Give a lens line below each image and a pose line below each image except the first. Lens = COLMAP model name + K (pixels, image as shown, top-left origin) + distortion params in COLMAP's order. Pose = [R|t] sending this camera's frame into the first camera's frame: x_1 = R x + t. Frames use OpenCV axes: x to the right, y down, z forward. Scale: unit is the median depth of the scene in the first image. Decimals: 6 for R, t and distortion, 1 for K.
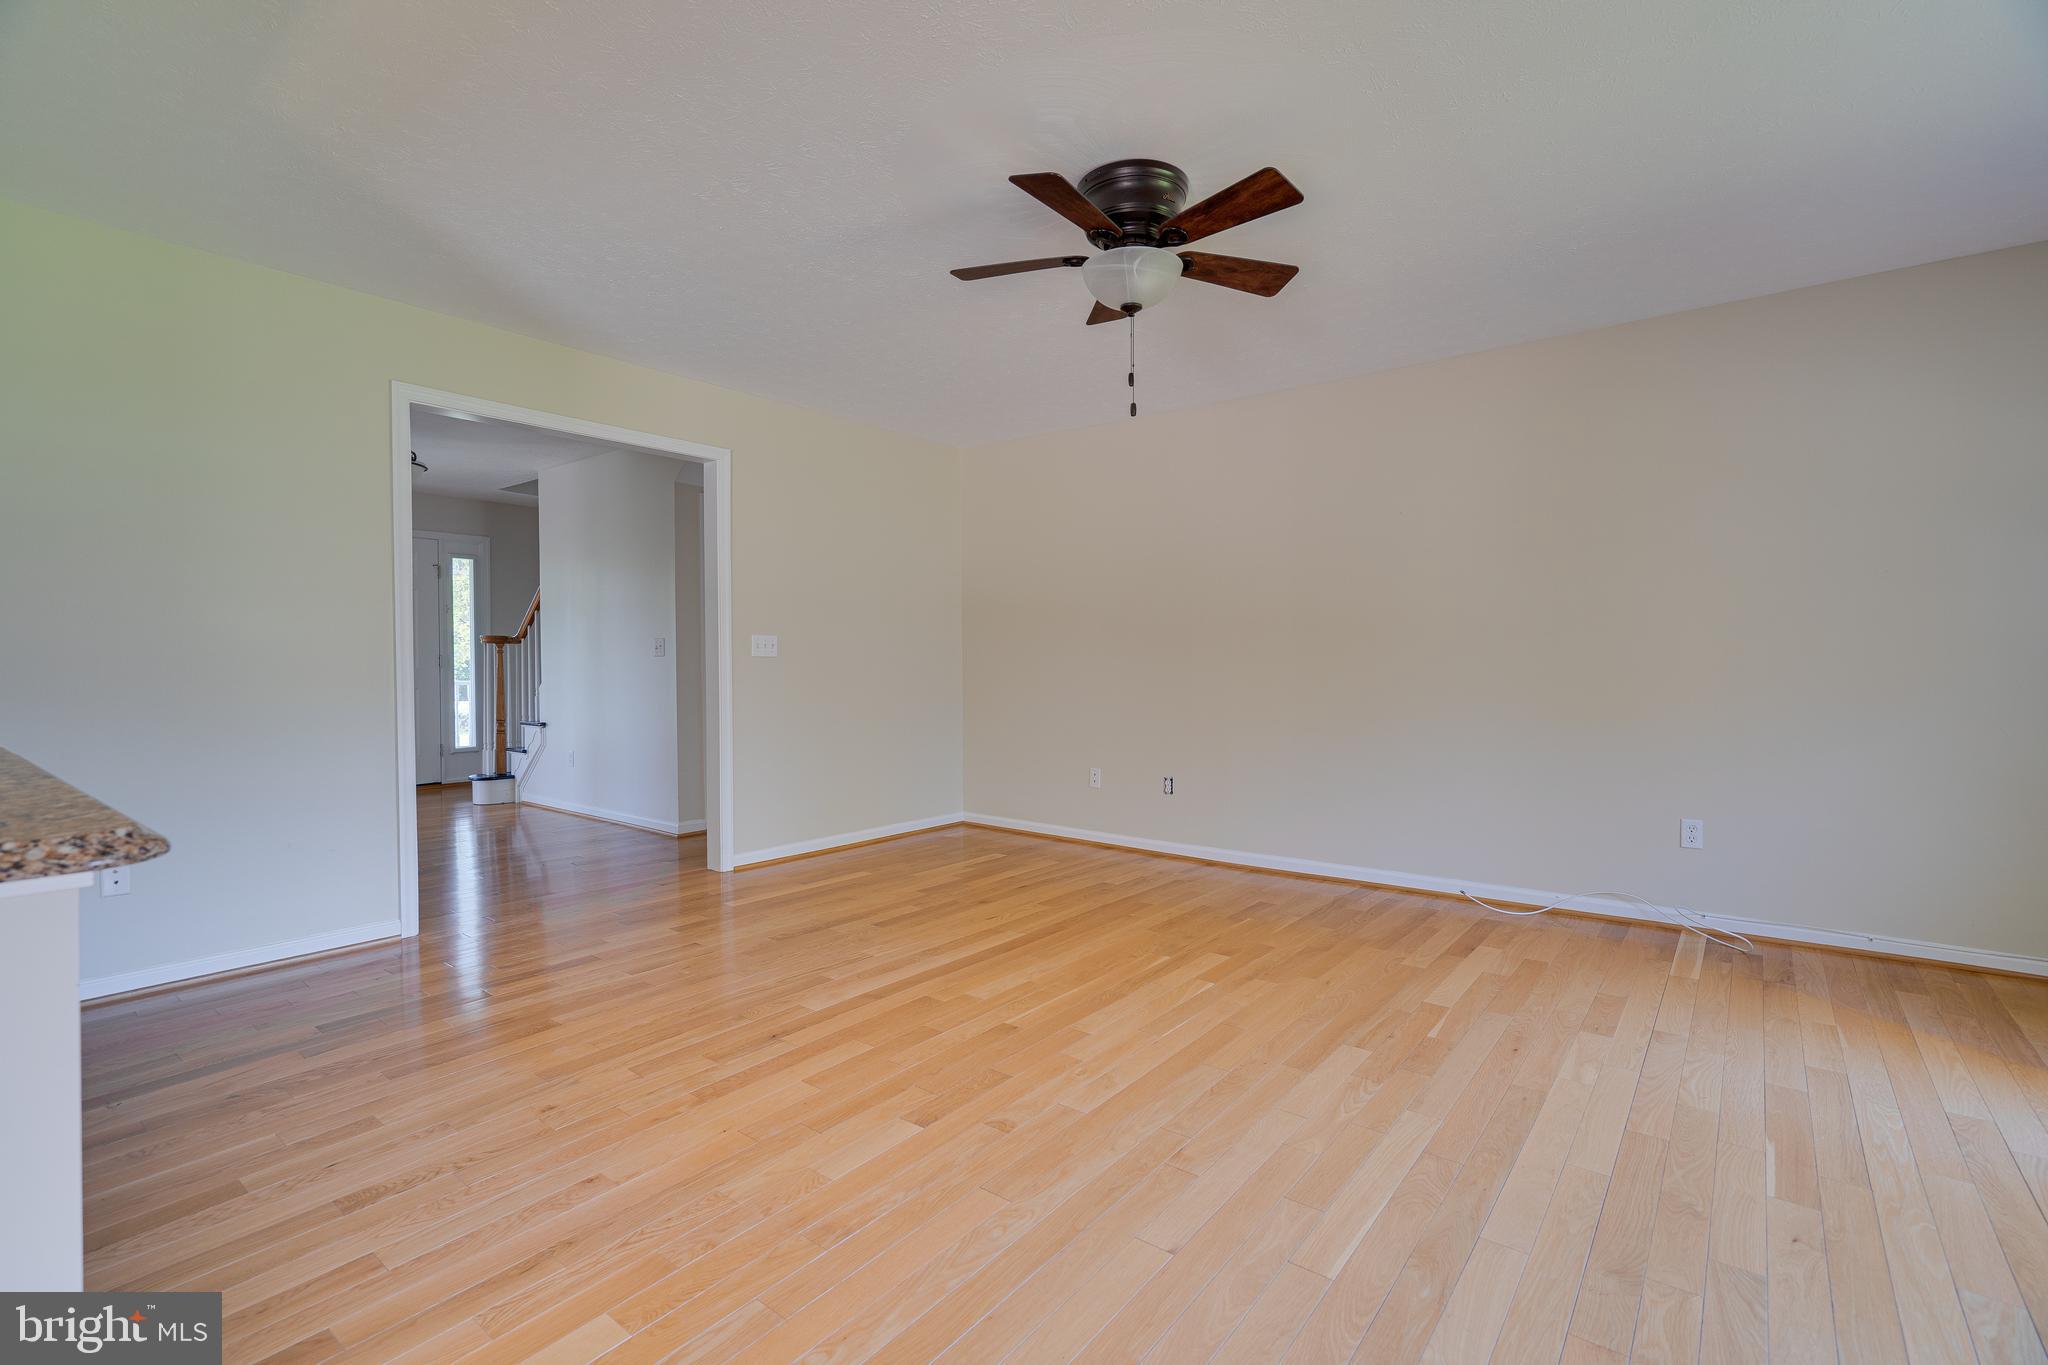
lens RADIAL K [[921.0, 0, 1022.0], [0, 921.0, 674.9], [0, 0, 1]] dist [0.001856, 0.000081]
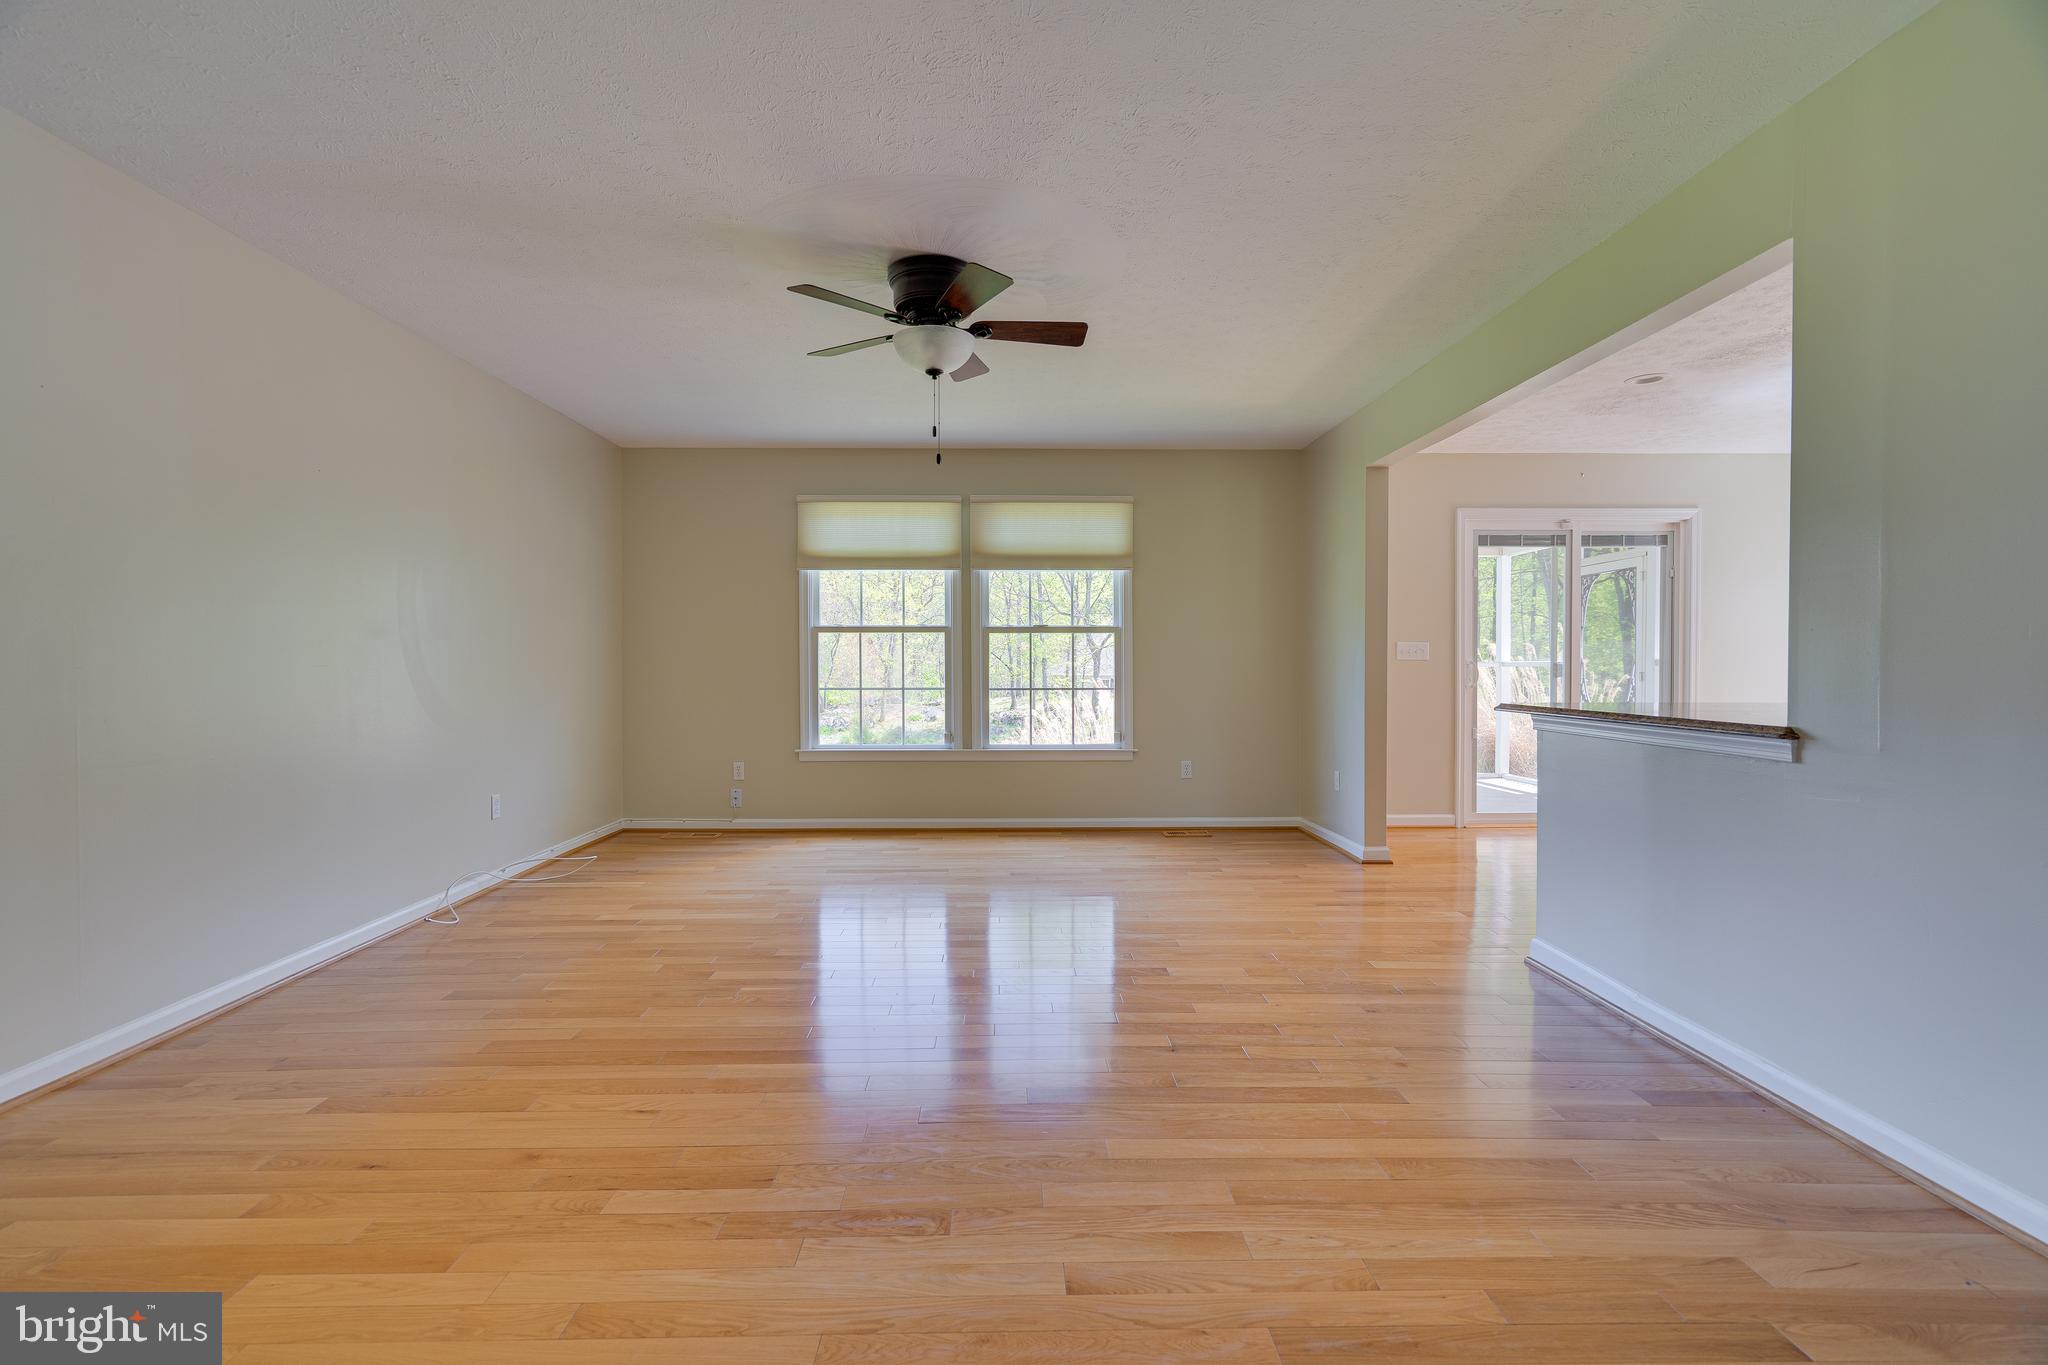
lens RADIAL K [[921.0, 0, 1022.0], [0, 921.0, 674.9], [0, 0, 1]] dist [0.001856, 0.000081]
pose [[-0.636233, -0.007948, 0.771456, -0.719849], [0.010907, 0.999754, 0.019296, -0.019347], [-0.771420, 0.020690, -0.635990, 1.364688]]
